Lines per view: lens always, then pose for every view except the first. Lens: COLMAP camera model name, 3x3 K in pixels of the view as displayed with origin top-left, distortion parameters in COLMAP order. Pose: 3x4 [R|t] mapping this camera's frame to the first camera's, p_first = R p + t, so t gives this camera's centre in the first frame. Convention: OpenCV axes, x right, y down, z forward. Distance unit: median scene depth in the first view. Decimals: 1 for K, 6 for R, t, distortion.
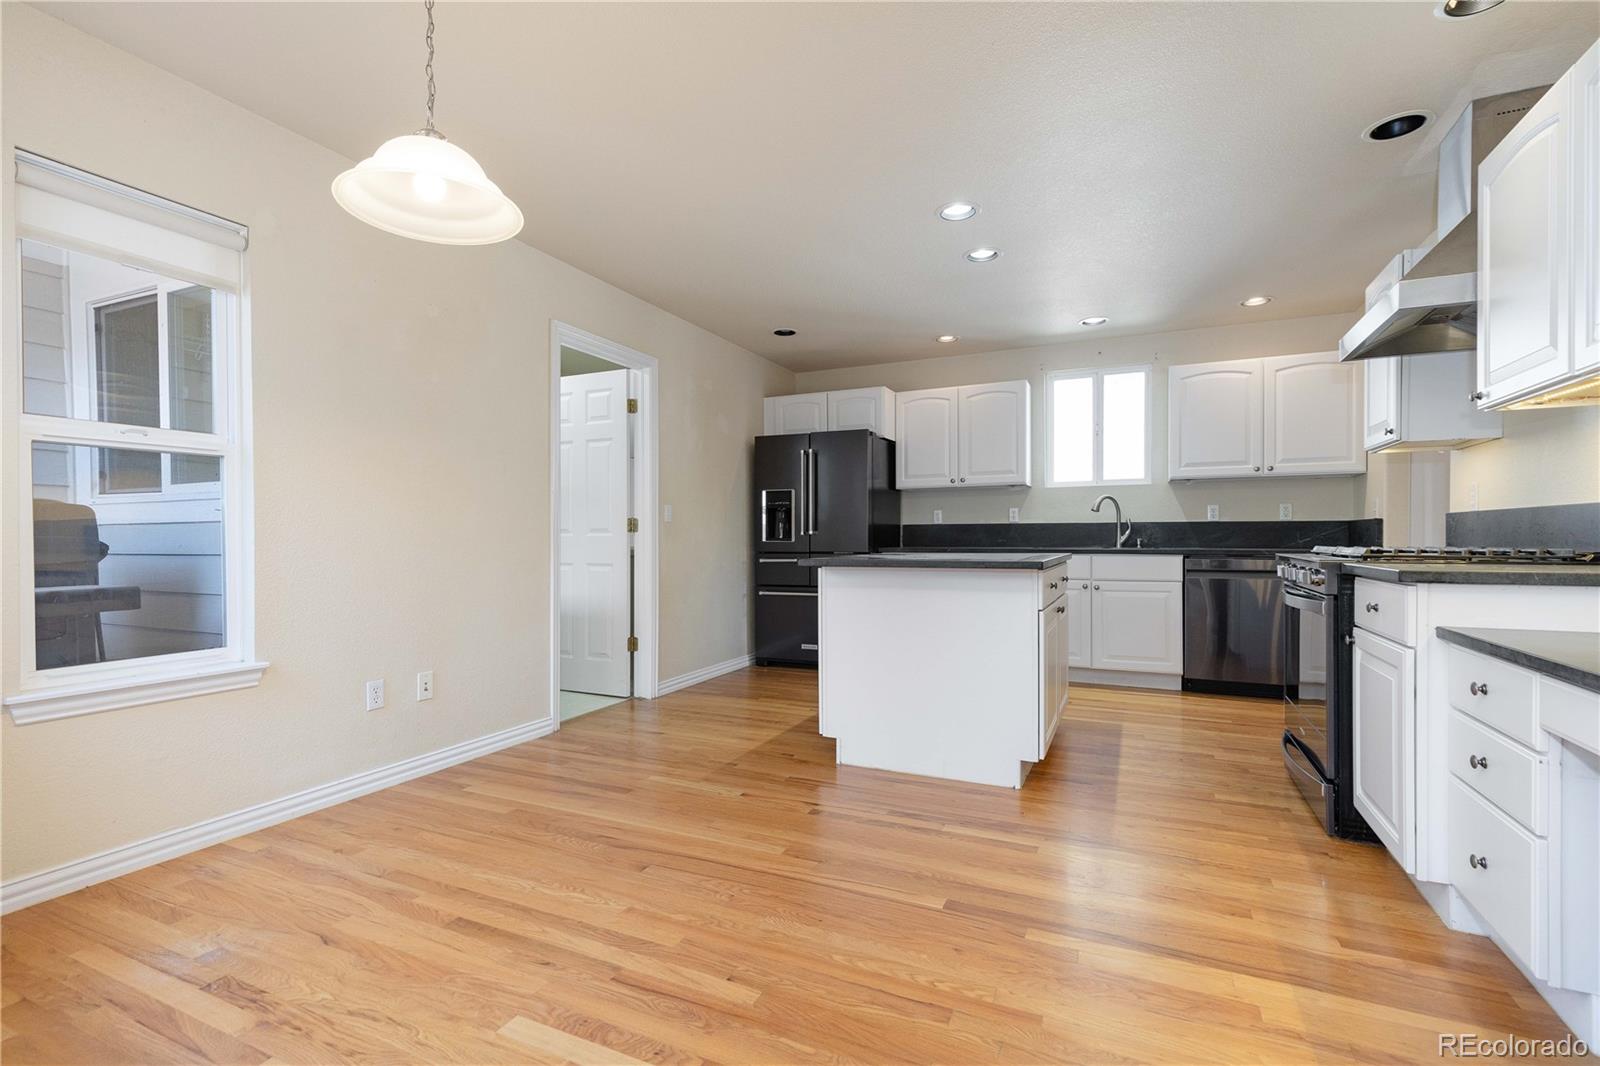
lens RADIAL K [[727.0, 0, 791.9], [0, 727.0, 534.7], [0, 0, 1]] dist [0.013480, 0.000035]
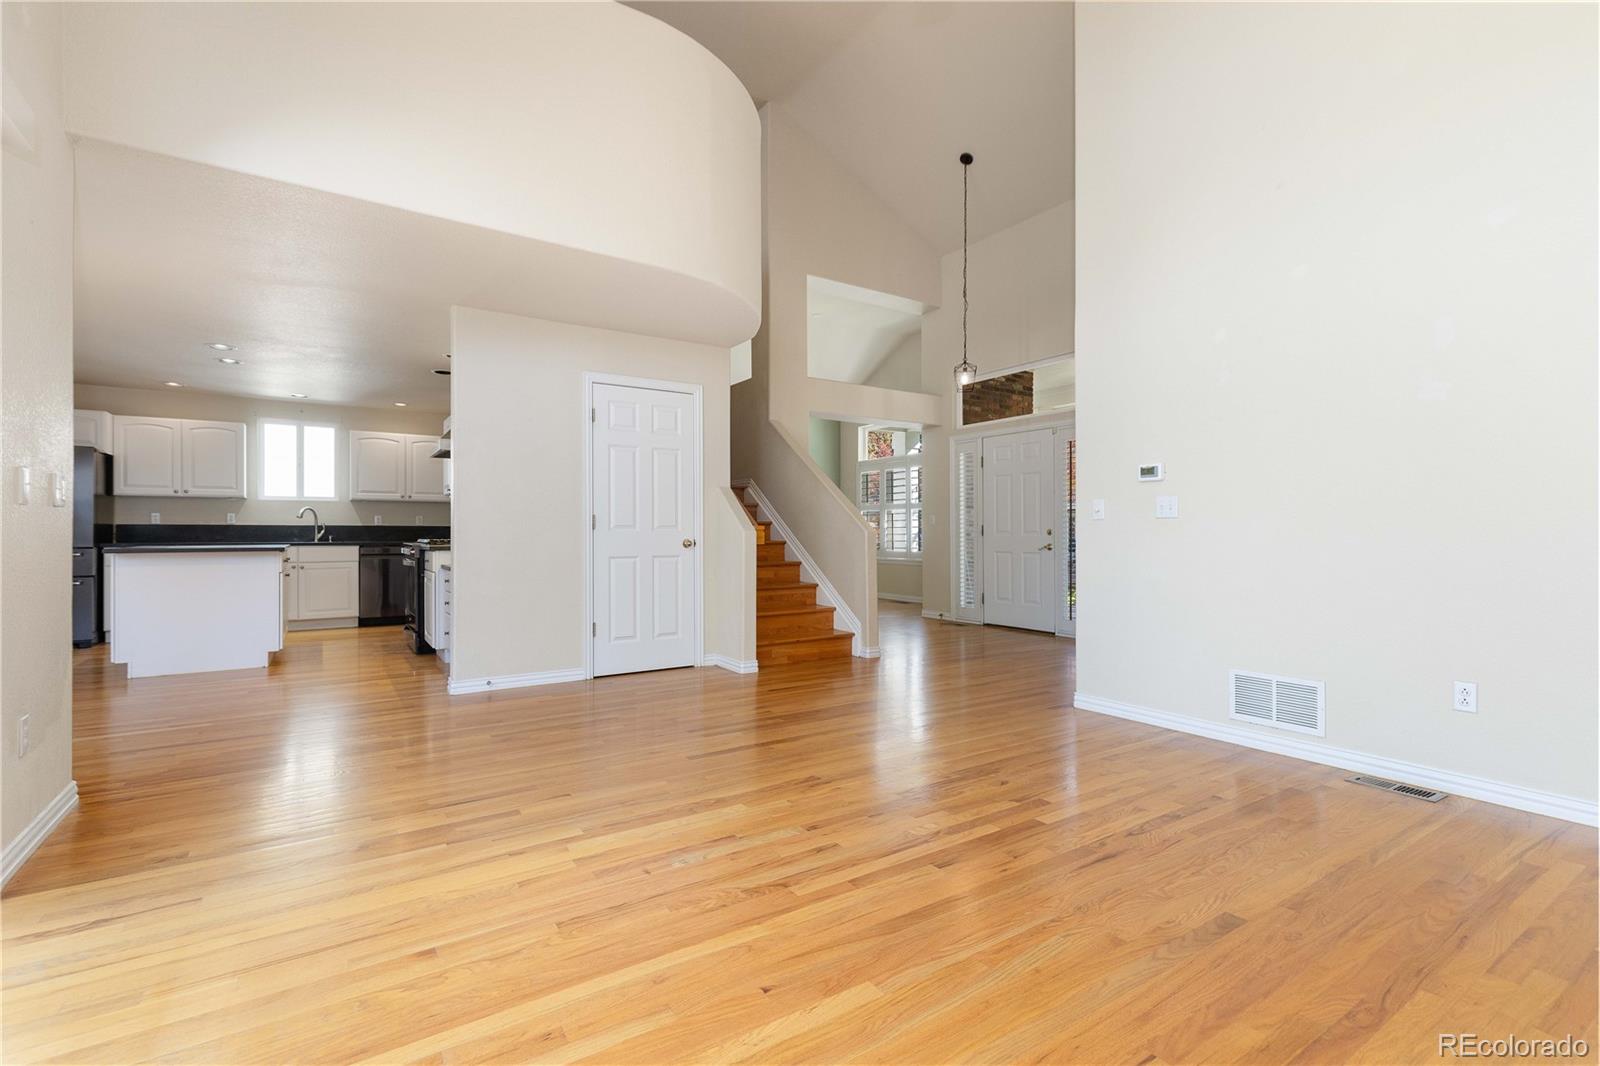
lens RADIAL K [[727.0, 0, 791.9], [0, 727.0, 534.7], [0, 0, 1]] dist [0.013480, 0.000035]
pose [[0.524505, 0.000738, 0.851407, -0.357562], [-0.002995, 0.999995, 0.000978, -0.001797], [-0.851402, -0.003063, 0.524504, -0.699746]]
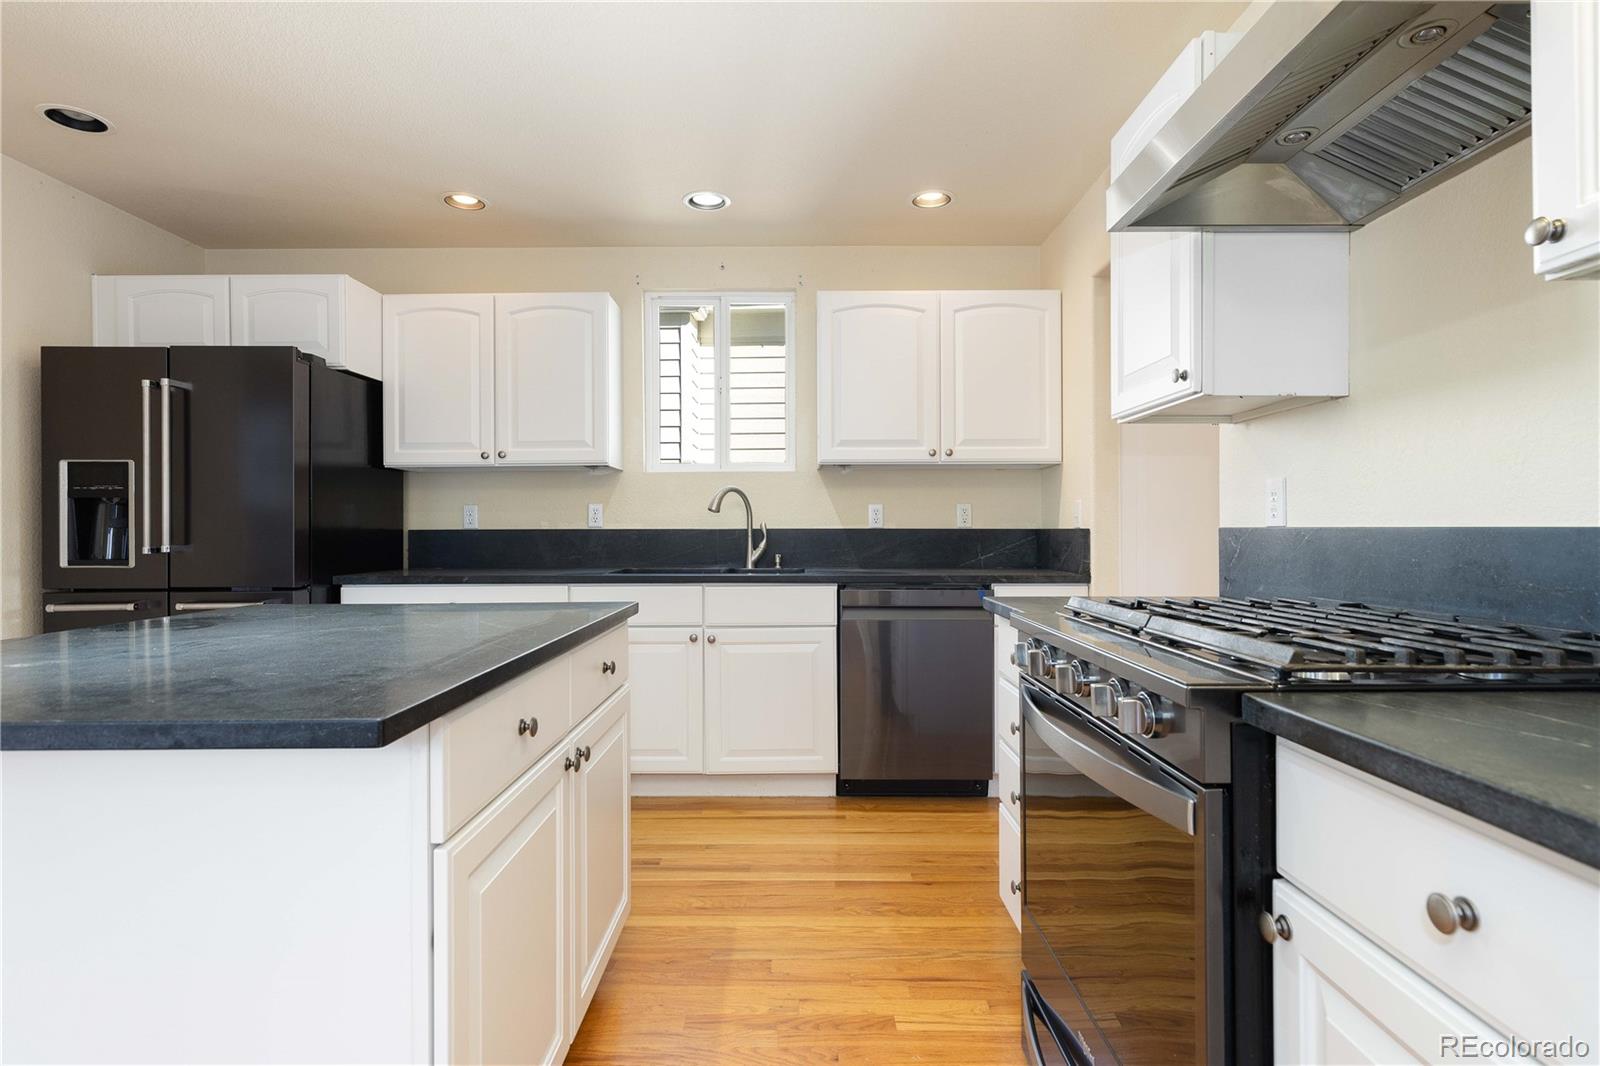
lens RADIAL K [[791.3, 0, 800.0], [0, 791.3, 533.0], [0, 0, 1]] dist [-0.013161, 0.000011]
pose [[0.901792, -0.002673, 0.432162, 0.199194], [-0.000205, 0.999978, 0.006612, -0.019421], [-0.432170, -0.006051, 0.901772, 0.374641]]
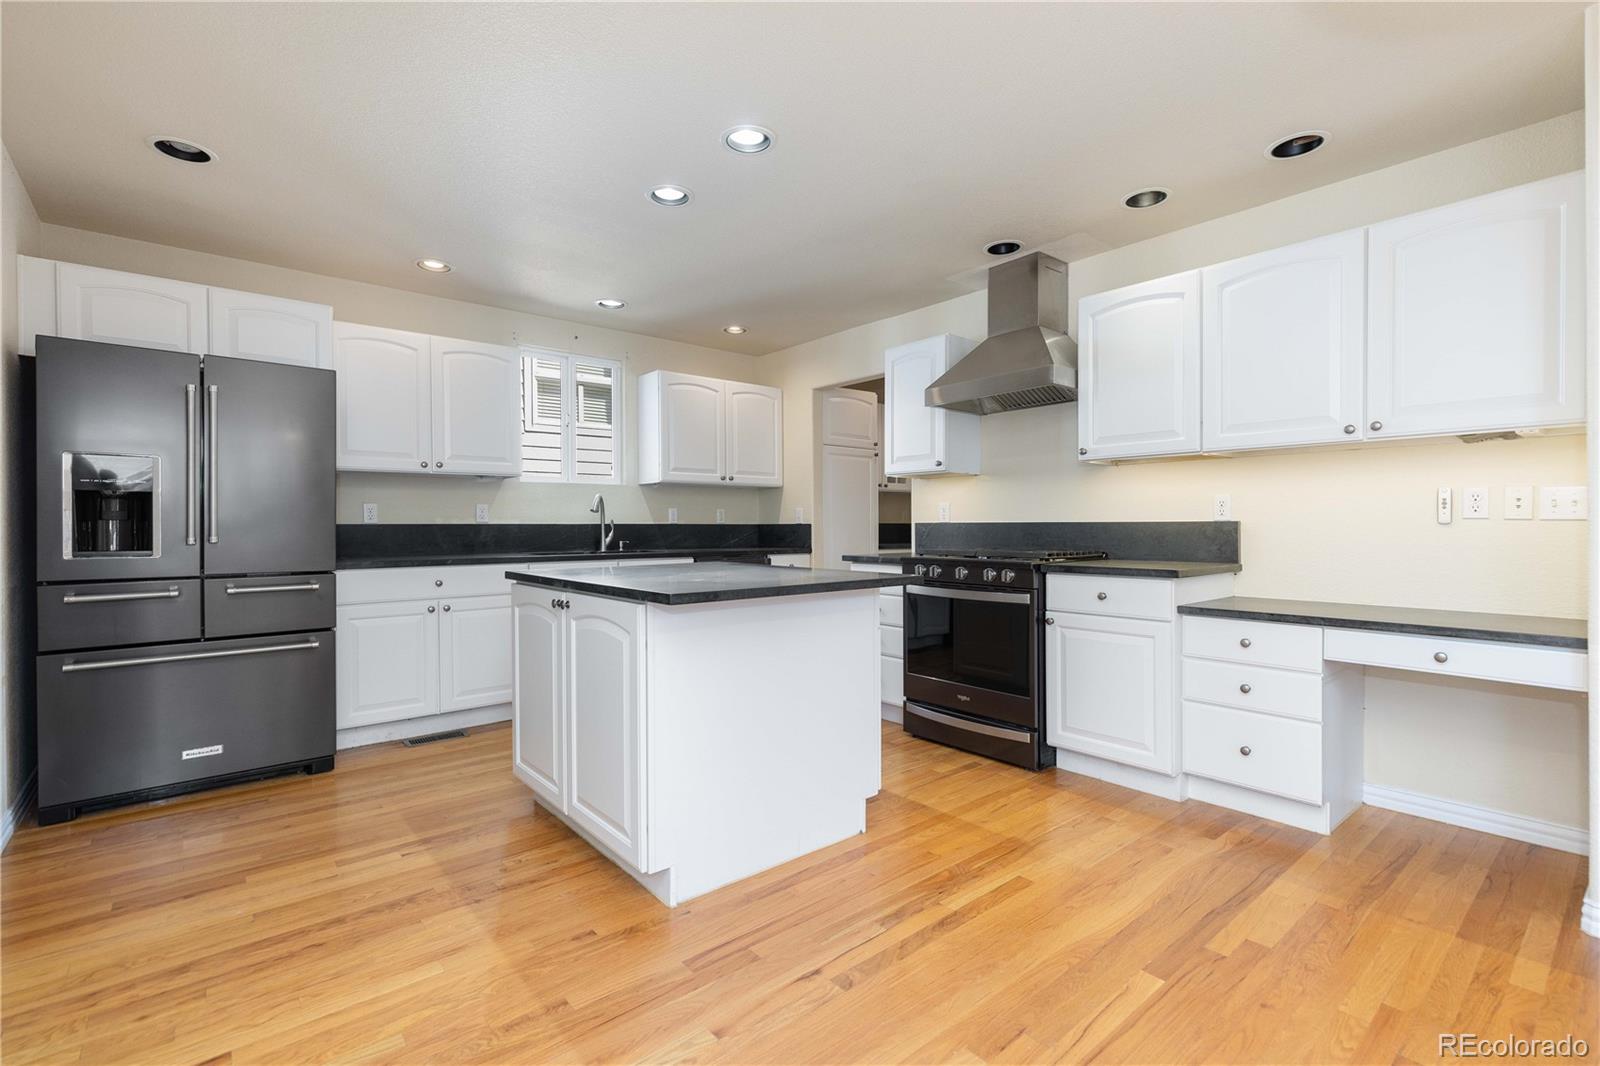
lens RADIAL K [[727.0, 0, 791.9], [0, 727.0, 534.7], [0, 0, 1]] dist [0.013480, 0.000035]
pose [[0.421953, -0.009427, 0.906569, -0.313891], [0.000294, 0.999947, 0.010261, -0.014026], [-0.906617, -0.004063, 0.421934, 0.417688]]
